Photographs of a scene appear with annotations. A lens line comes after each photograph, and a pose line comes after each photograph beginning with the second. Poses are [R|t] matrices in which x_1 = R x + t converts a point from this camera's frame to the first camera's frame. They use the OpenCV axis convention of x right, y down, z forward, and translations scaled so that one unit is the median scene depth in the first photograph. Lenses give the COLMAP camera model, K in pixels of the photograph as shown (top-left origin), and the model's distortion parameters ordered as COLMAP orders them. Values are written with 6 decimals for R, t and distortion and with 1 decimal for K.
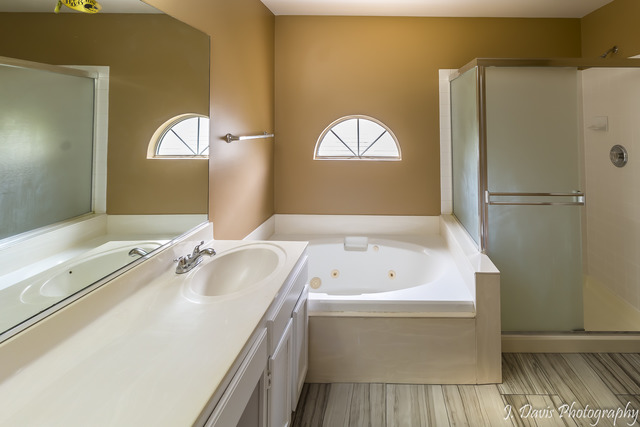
lens RADIAL K [[311.0, 0, 314.5], [0, 311.0, 151.1], [0, 0, 1]] dist [0.001246, 0.001139]
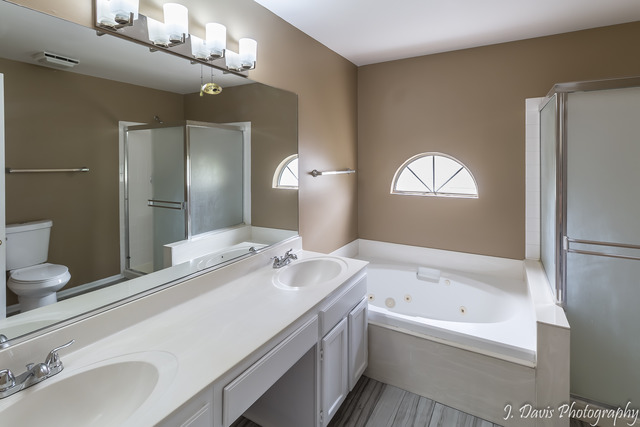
lens RADIAL K [[311.0, 0, 320.8], [0, 311.0, 211.4], [0, 0, 1]] dist [0.001246, 0.001139]
pose [[0.868057, 0.070161, -0.491483, 0.359953], [-0.030615, 0.995645, 0.088059, 0.000782], [0.495520, -0.061394, 0.866424, -0.098916]]
